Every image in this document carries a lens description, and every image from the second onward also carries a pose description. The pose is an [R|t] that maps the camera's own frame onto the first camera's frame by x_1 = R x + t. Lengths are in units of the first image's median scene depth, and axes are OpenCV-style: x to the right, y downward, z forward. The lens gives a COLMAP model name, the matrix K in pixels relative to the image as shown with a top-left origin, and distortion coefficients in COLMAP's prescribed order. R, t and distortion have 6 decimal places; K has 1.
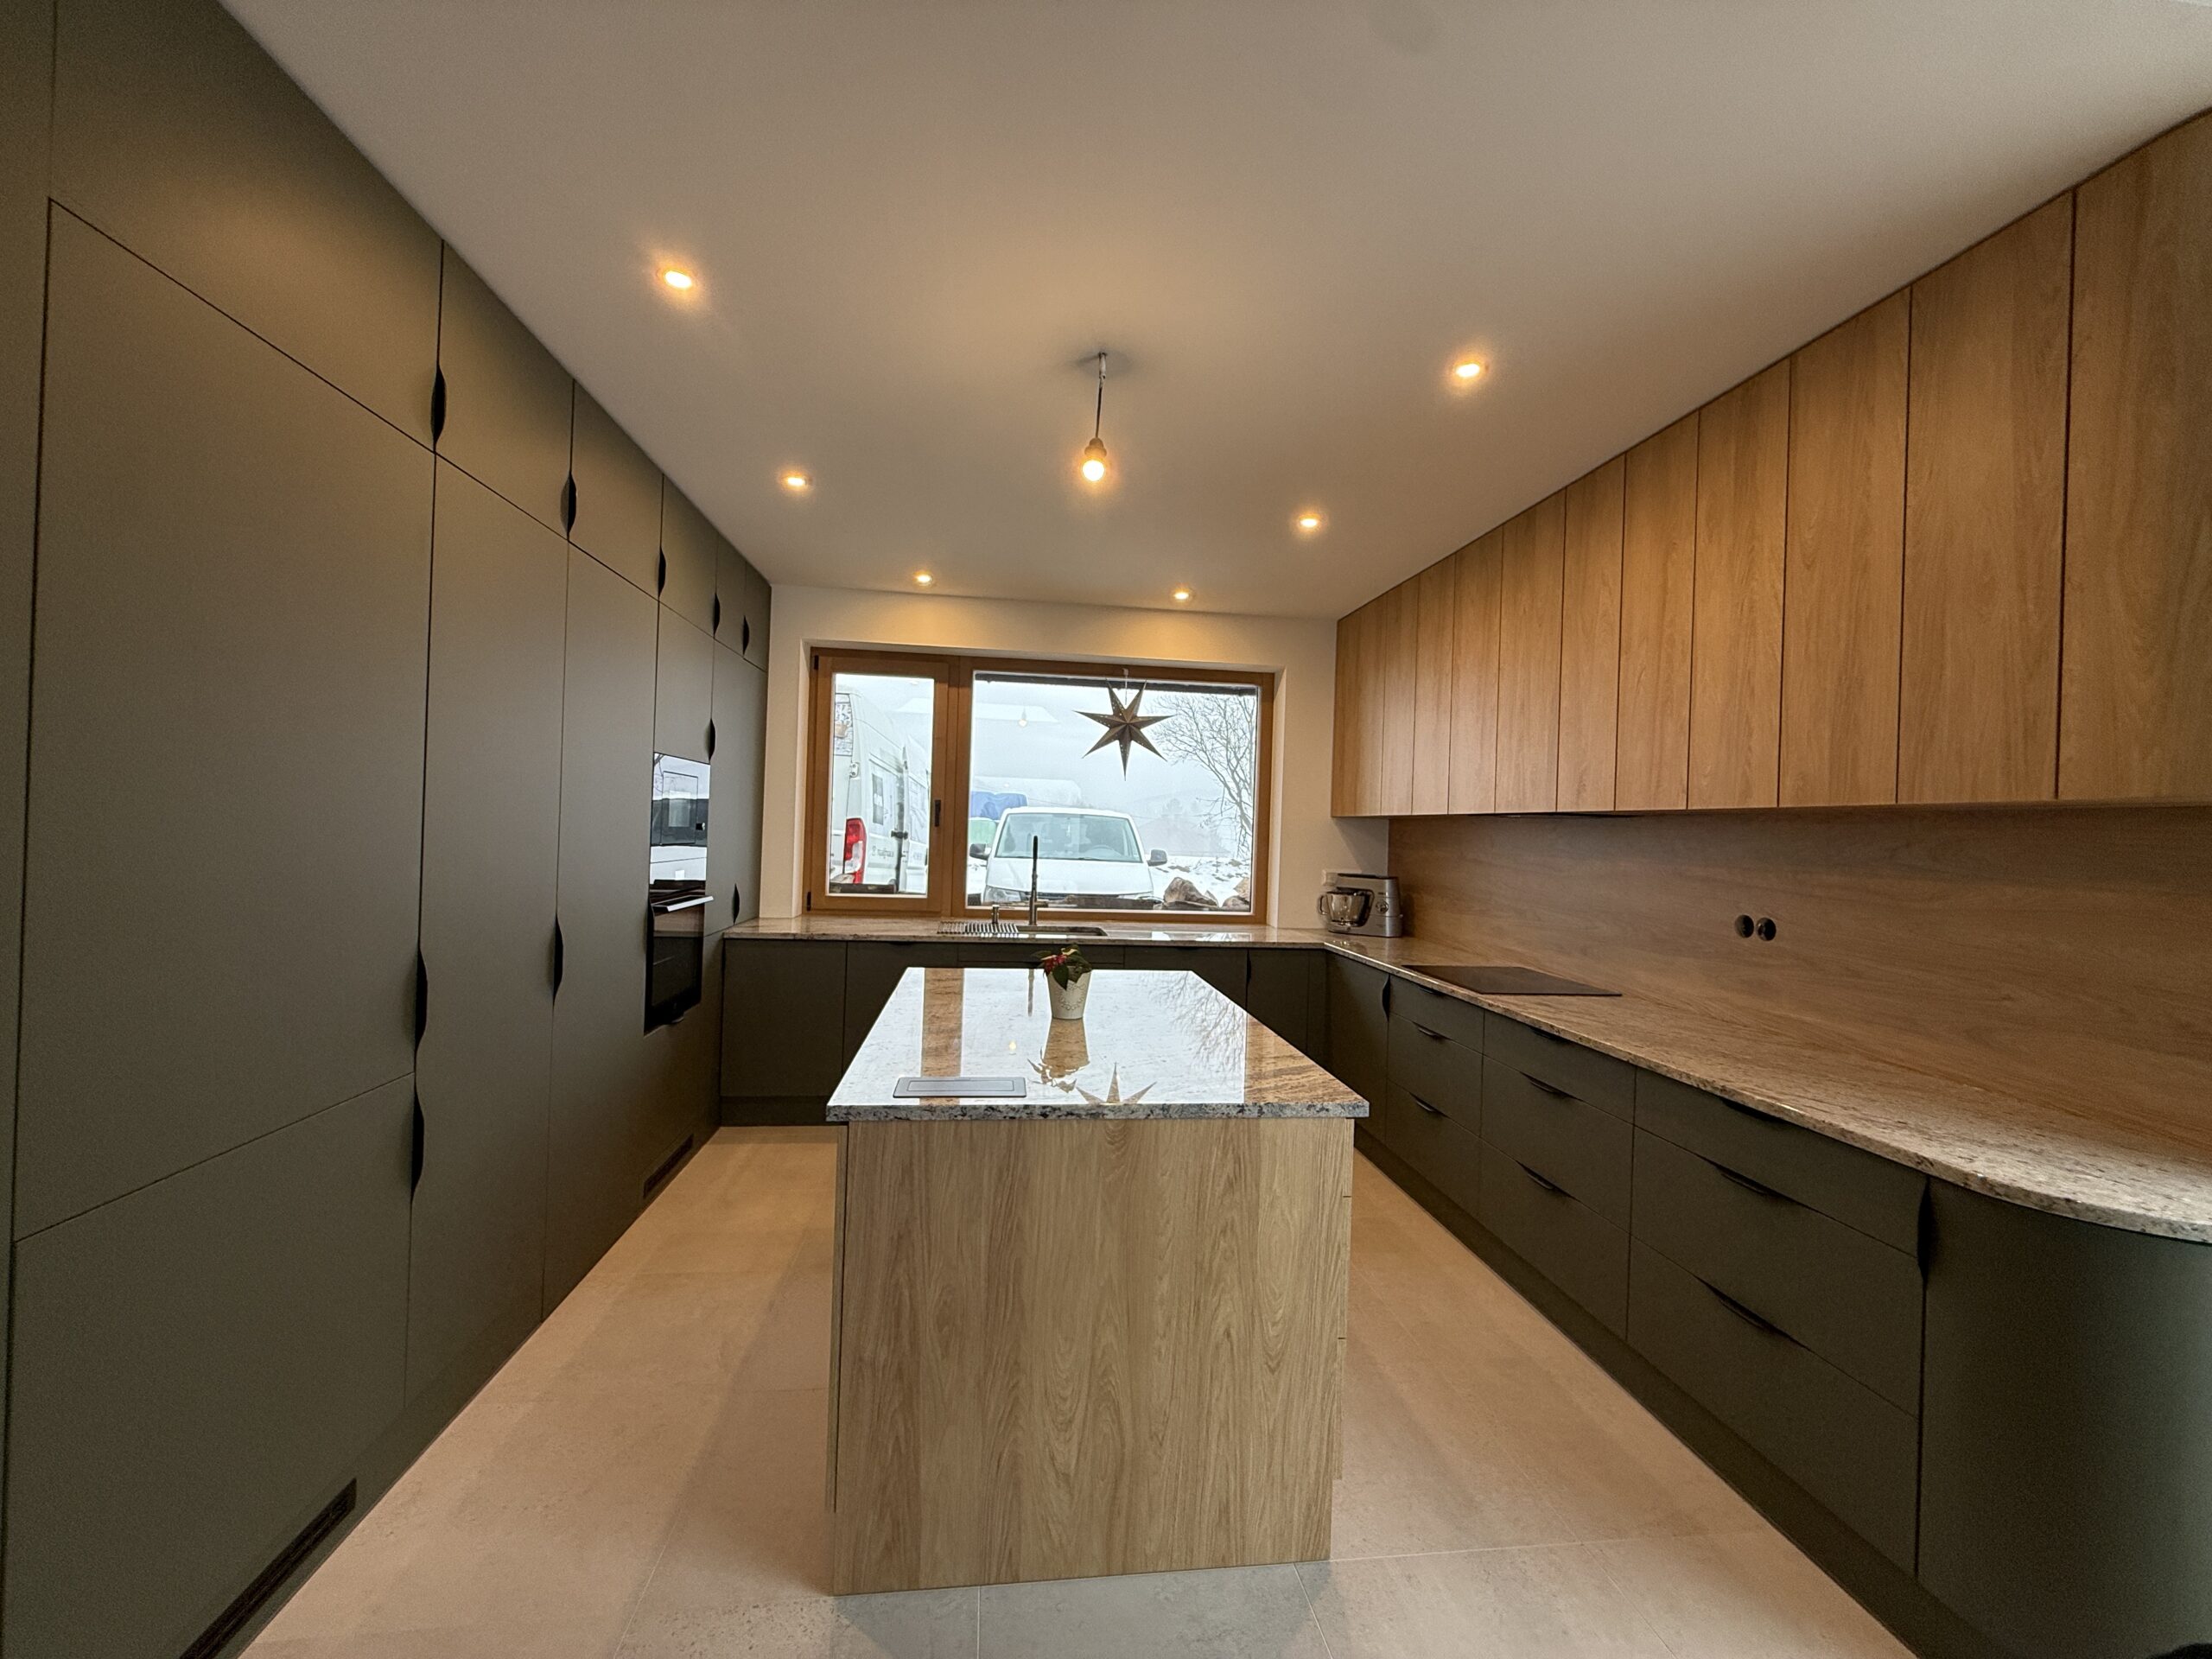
lens RADIAL K [[875.1, 0, 1101.1], [0, 875.1, 827.7], [0, 0, 1]] dist [-0.001519, 0.000361]
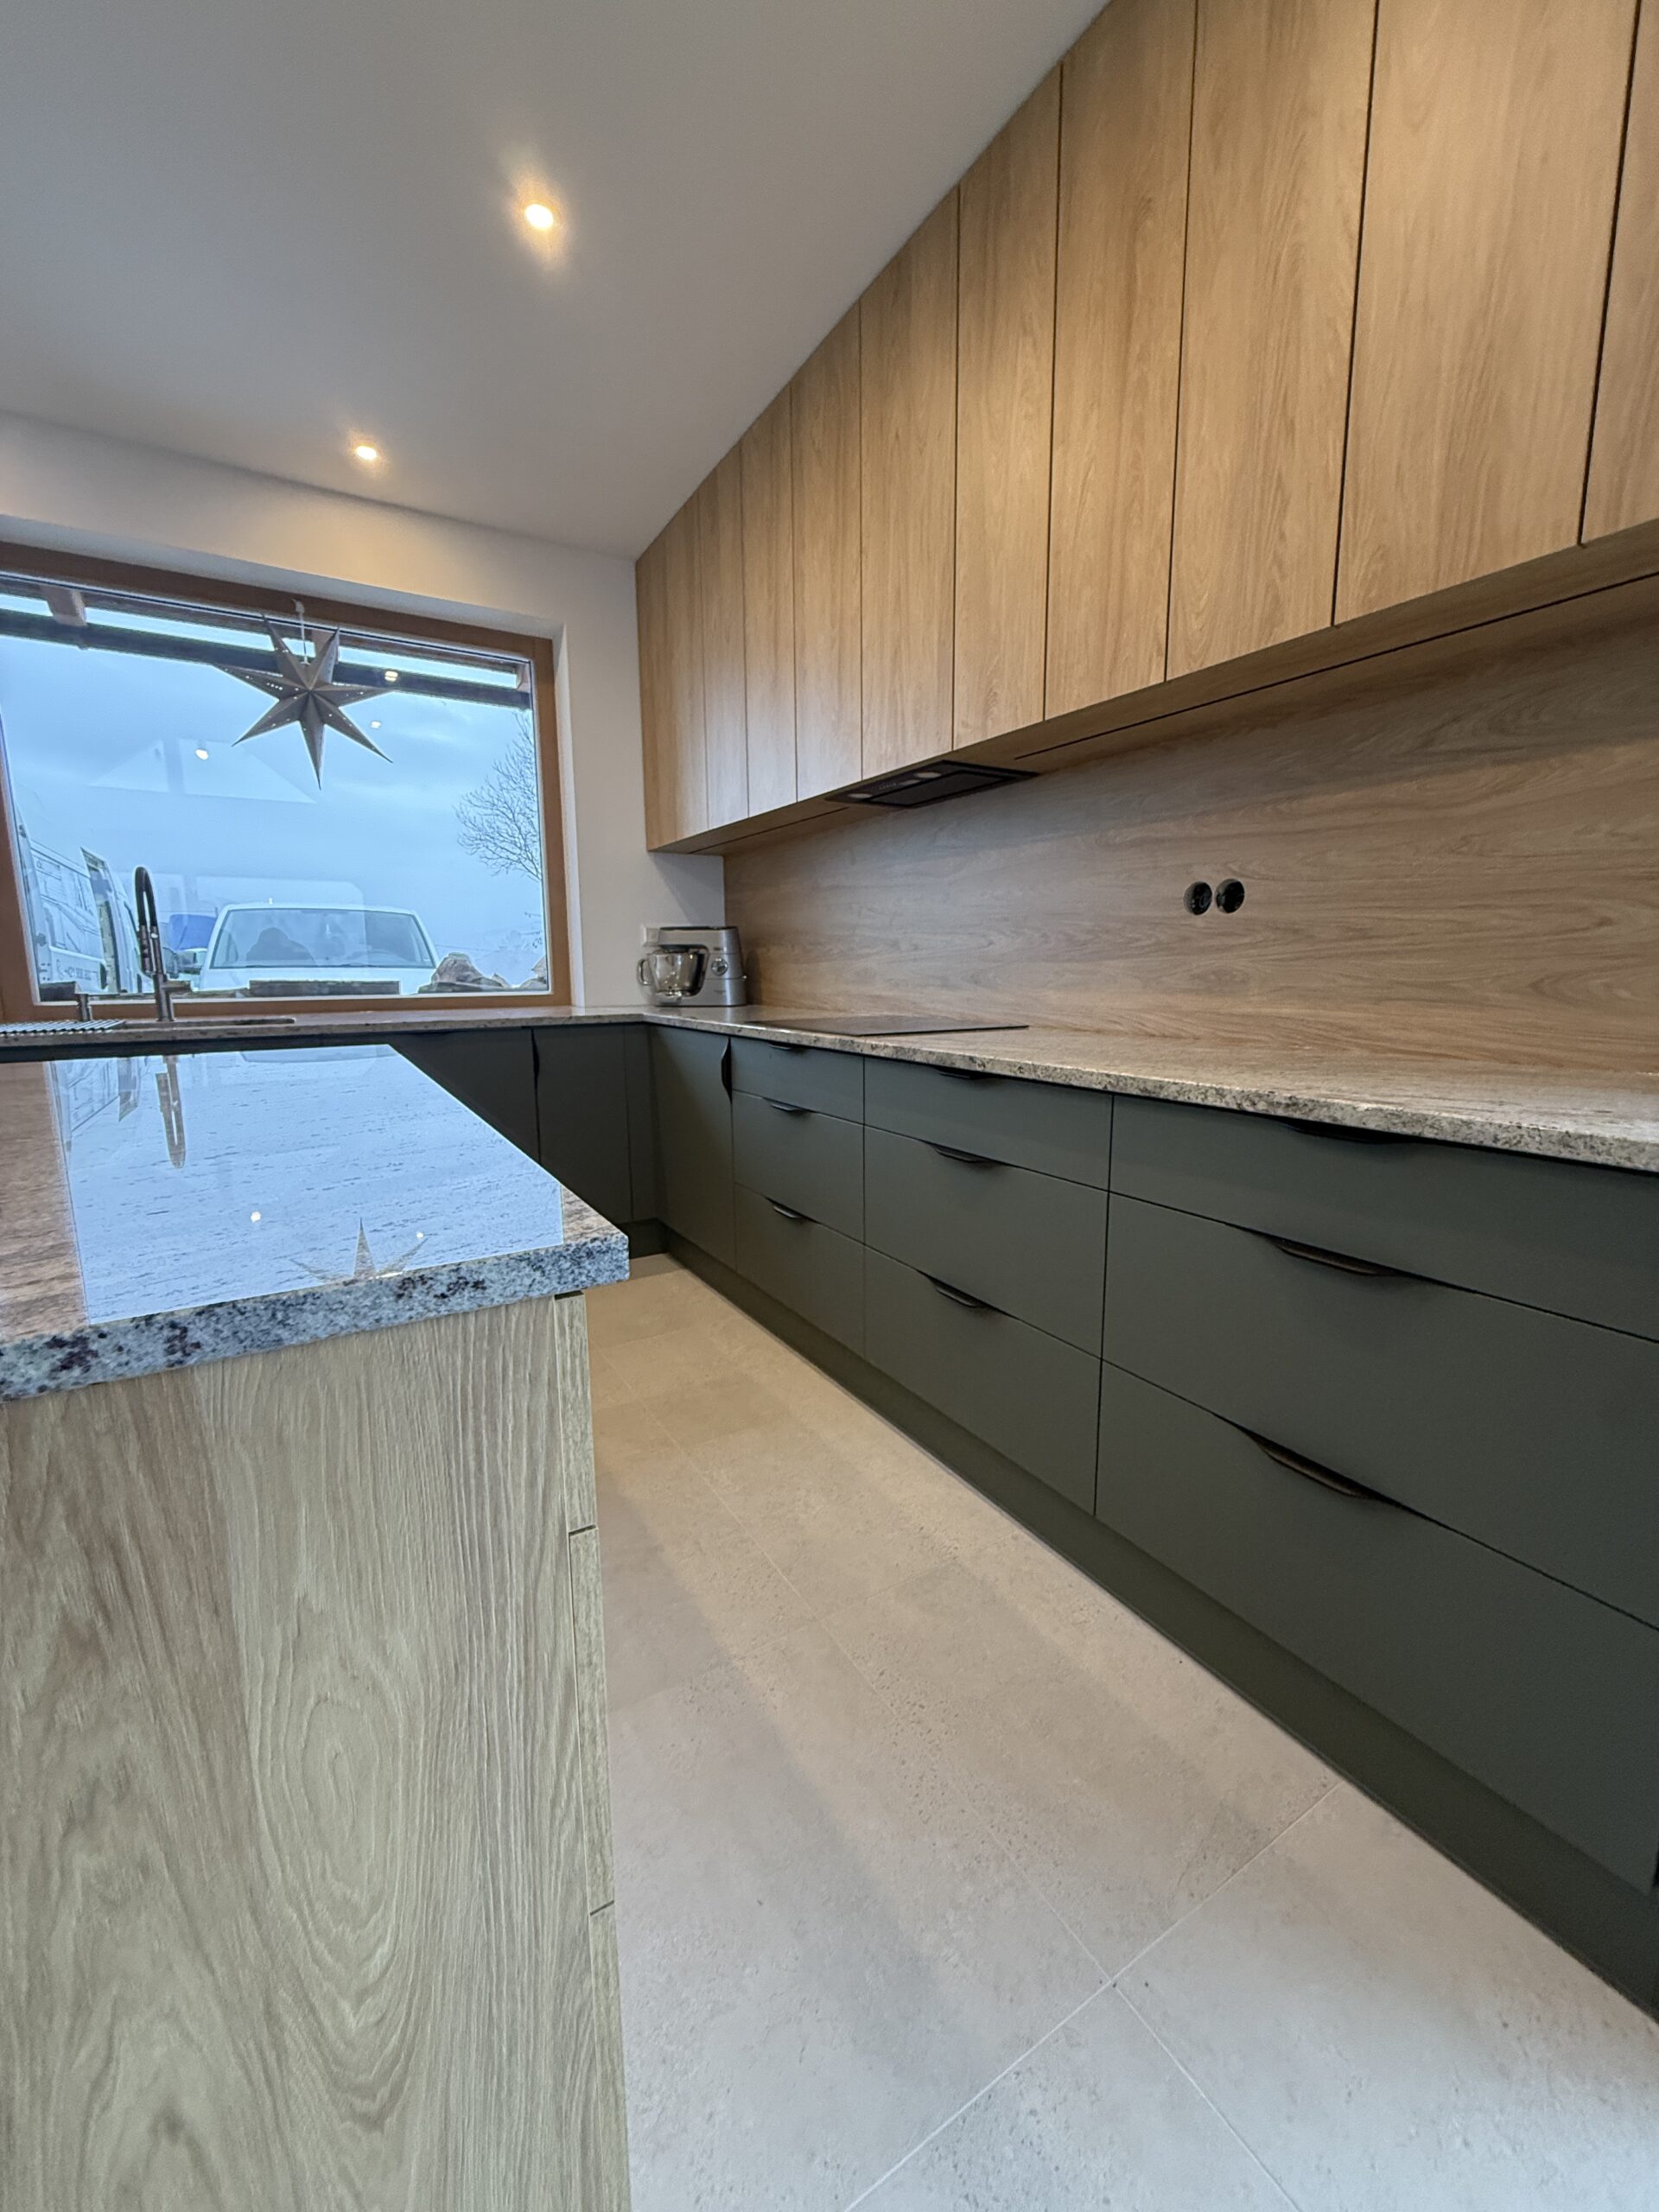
lens RADIAL K [[875.1, 0, 830.7], [0, 875.1, 1100.8], [0, 0, 1]] dist [-0.001519, 0.000361]
pose [[0.911268, -0.102386, 0.398882, 0.178790], [0.037333, 0.985151, 0.167583, 0.154239], [-0.410118, -0.137822, 0.901559, 0.493356]]
